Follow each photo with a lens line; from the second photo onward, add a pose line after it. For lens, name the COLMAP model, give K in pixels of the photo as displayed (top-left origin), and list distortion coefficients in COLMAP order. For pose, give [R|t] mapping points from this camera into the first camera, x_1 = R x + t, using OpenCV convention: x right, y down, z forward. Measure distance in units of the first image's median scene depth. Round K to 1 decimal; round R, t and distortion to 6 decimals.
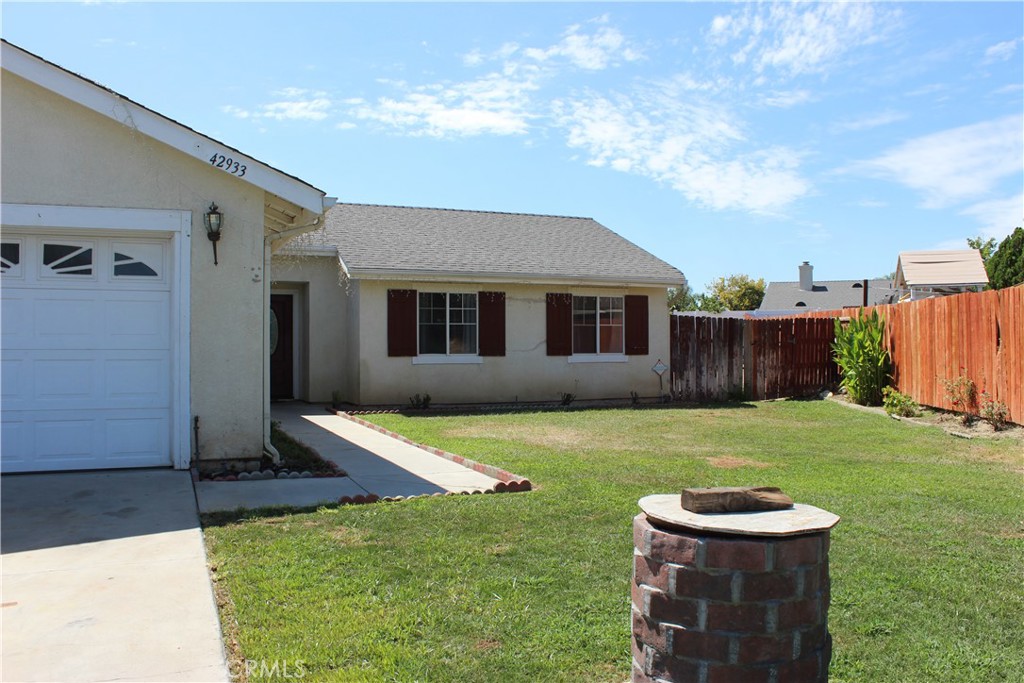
lens RADIAL K [[866.3, 0, 512.0], [0, 866.3, 341.5], [0, 0, 1]] dist [-0.149616, 0.002752]
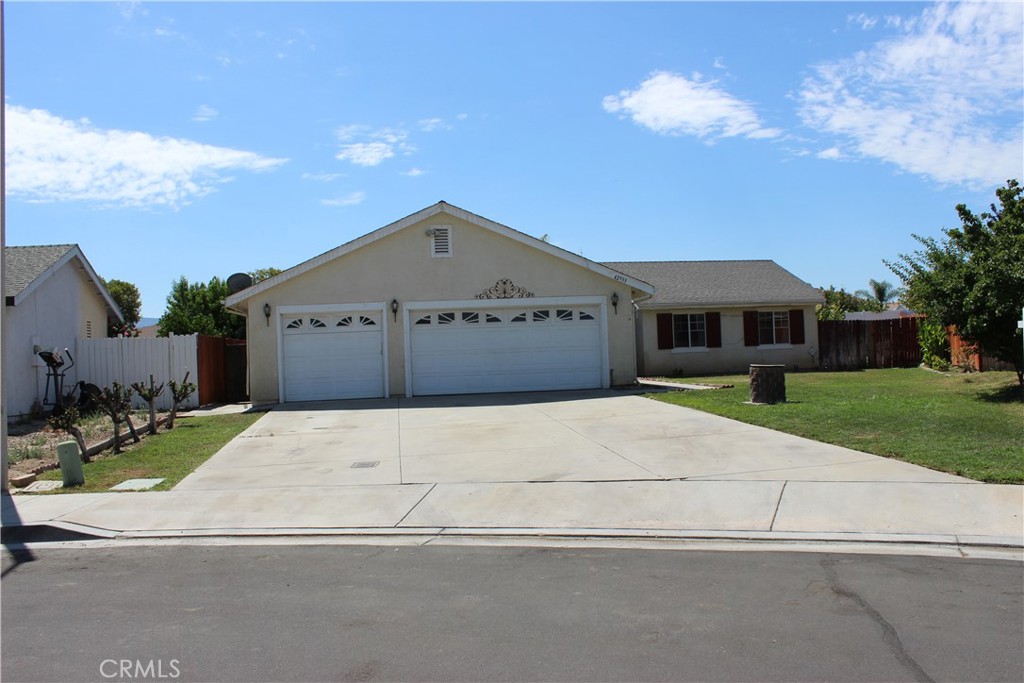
lens RADIAL K [[866.3, 0, 512.0], [0, 866.3, 341.5], [0, 0, 1]] dist [-0.149616, 0.002752]
pose [[0.970279, -0.038924, -0.238838, -0.003696], [0.037696, 0.999242, -0.009710, 0.005746], [0.239034, 0.000418, 0.971011, -0.843513]]
